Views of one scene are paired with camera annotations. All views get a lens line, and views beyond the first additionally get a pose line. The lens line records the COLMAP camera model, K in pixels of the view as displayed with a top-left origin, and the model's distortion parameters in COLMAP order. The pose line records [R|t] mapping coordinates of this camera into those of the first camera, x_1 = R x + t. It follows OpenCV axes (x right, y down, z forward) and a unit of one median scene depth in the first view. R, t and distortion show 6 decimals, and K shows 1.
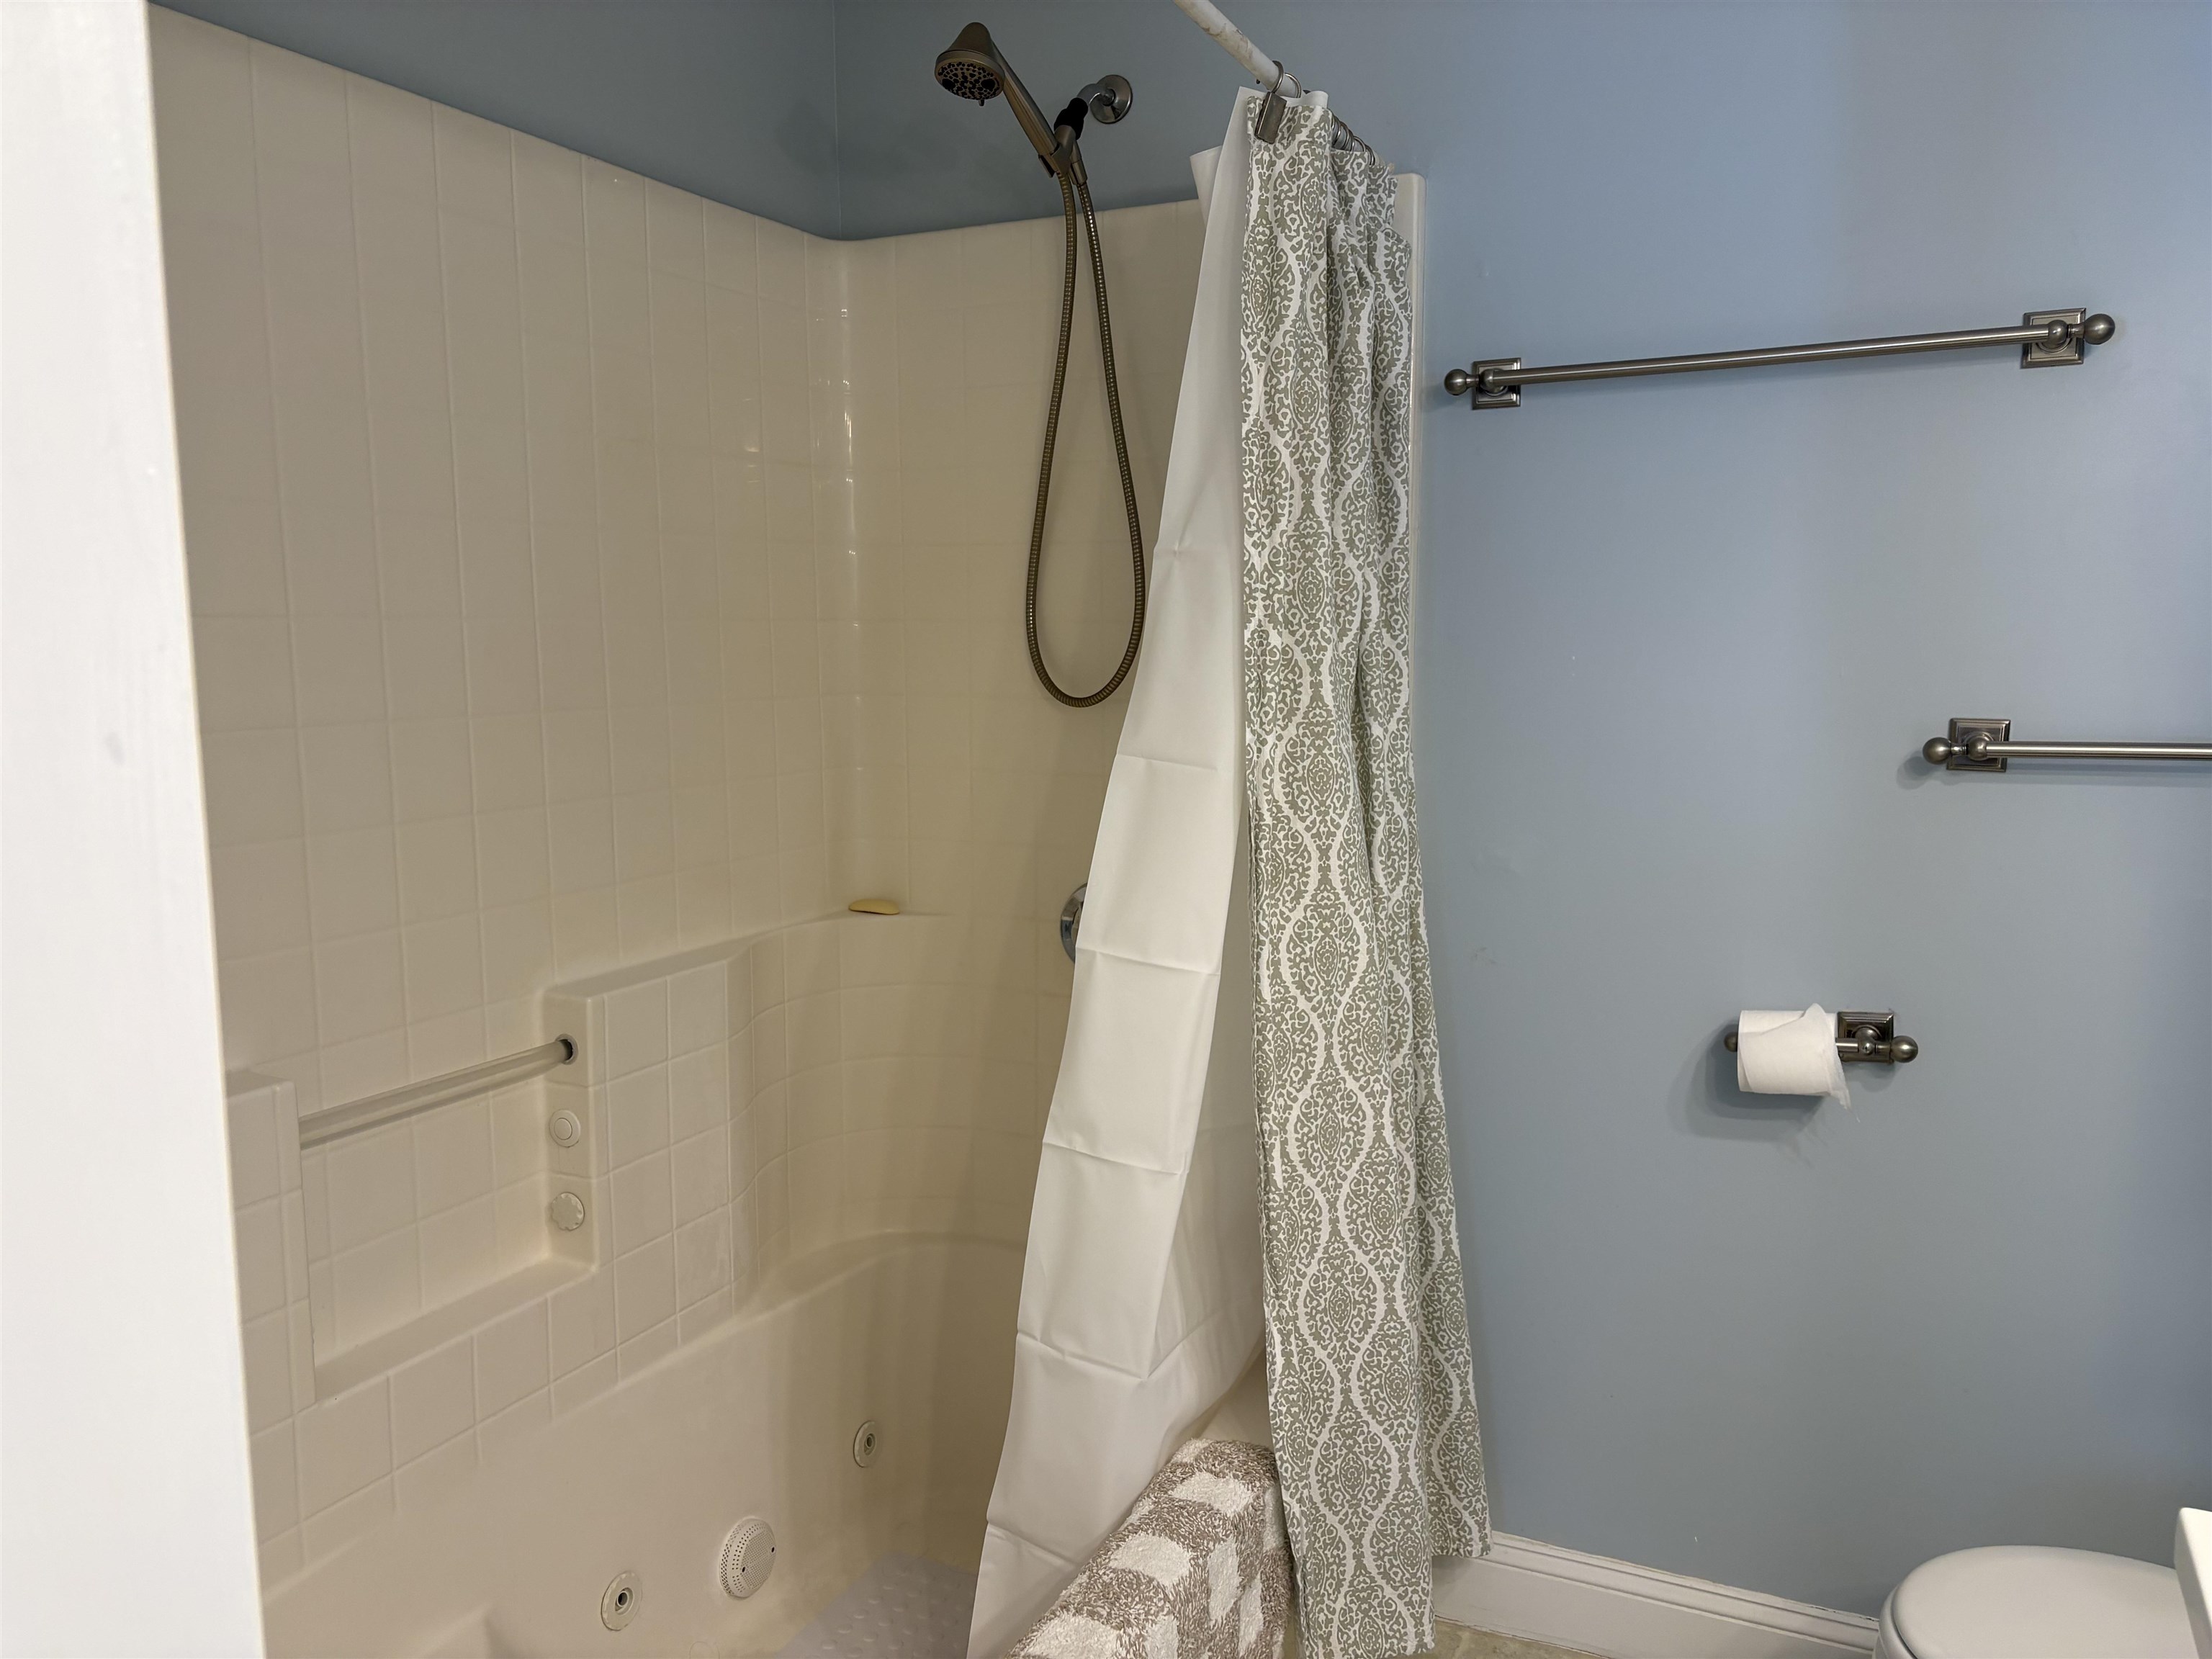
lens RADIAL K [[1685.5, 0, 1119.3], [0, 1685.5, 845.9], [0, 0, 1]] dist [0.044021, -0.033230]
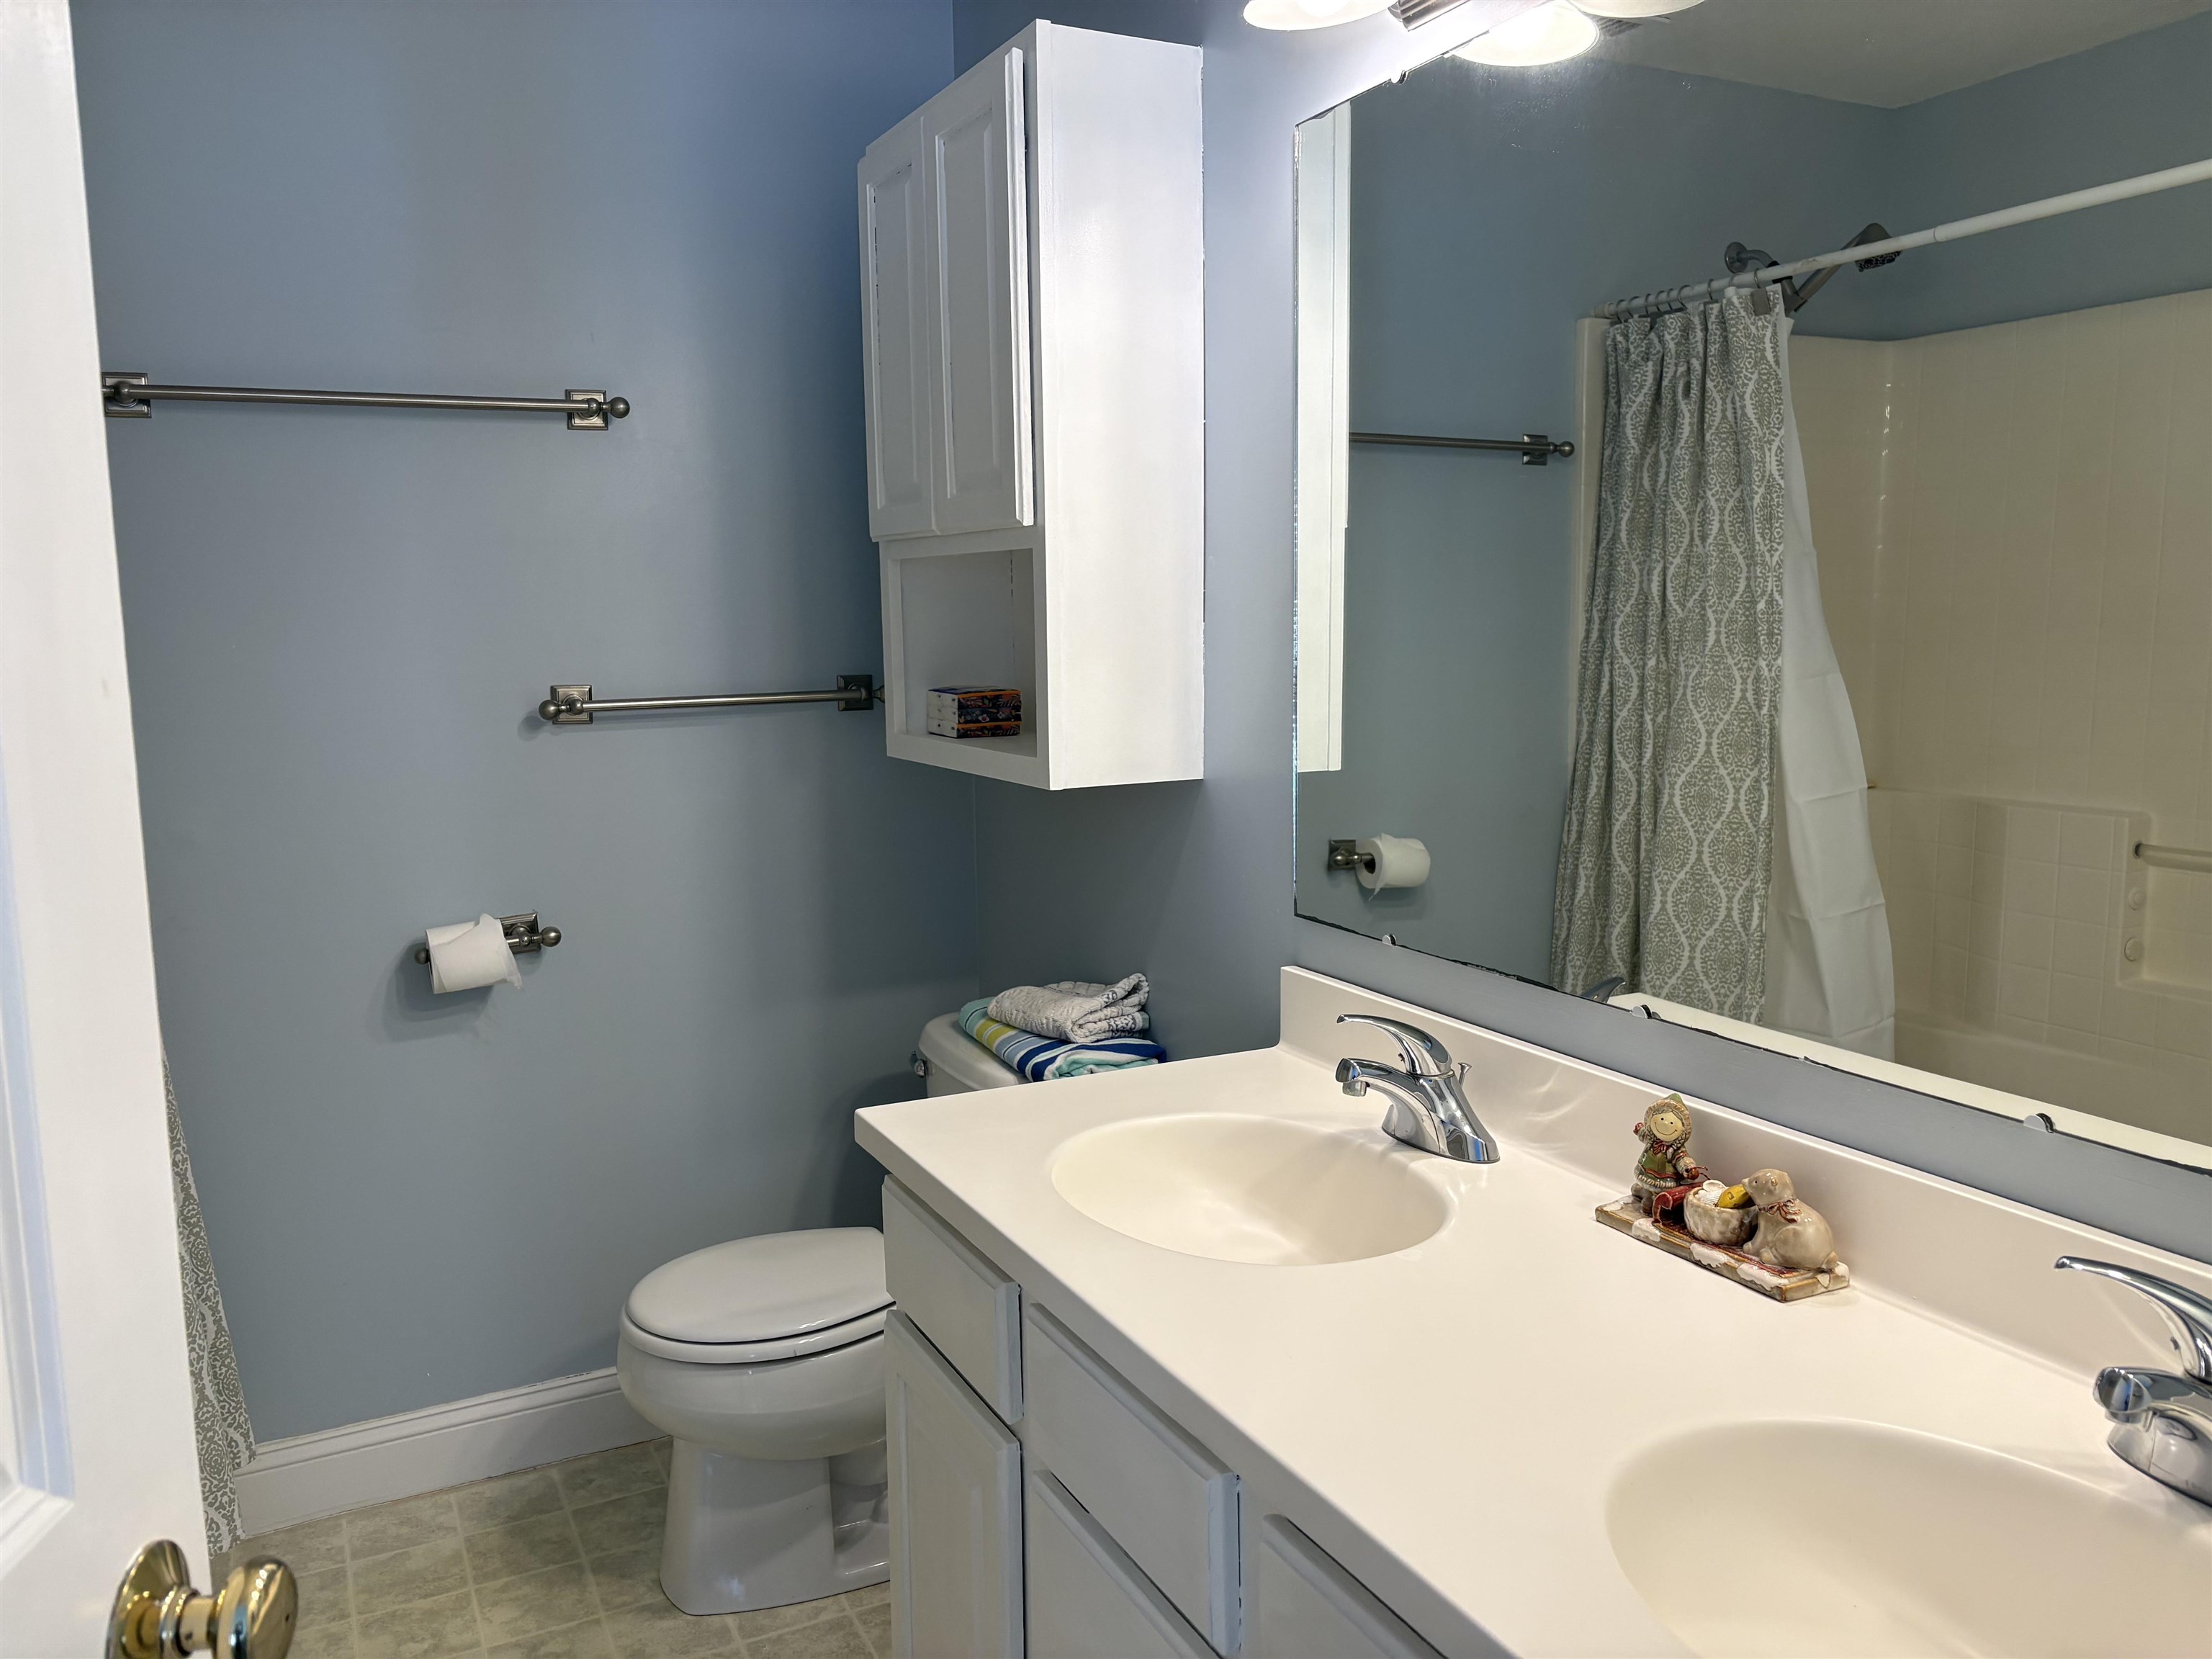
lens RADIAL K [[1685.5, 0, 1103.0], [0, 1685.5, 826.0], [0, 0, 1]] dist [0.044021, -0.033230]
pose [[0.611762, -0.104261, 0.784141, -0.298457], [0.112822, 0.992642, 0.043964, 0.024541], [-0.782955, 0.061572, 0.619023, -0.156282]]
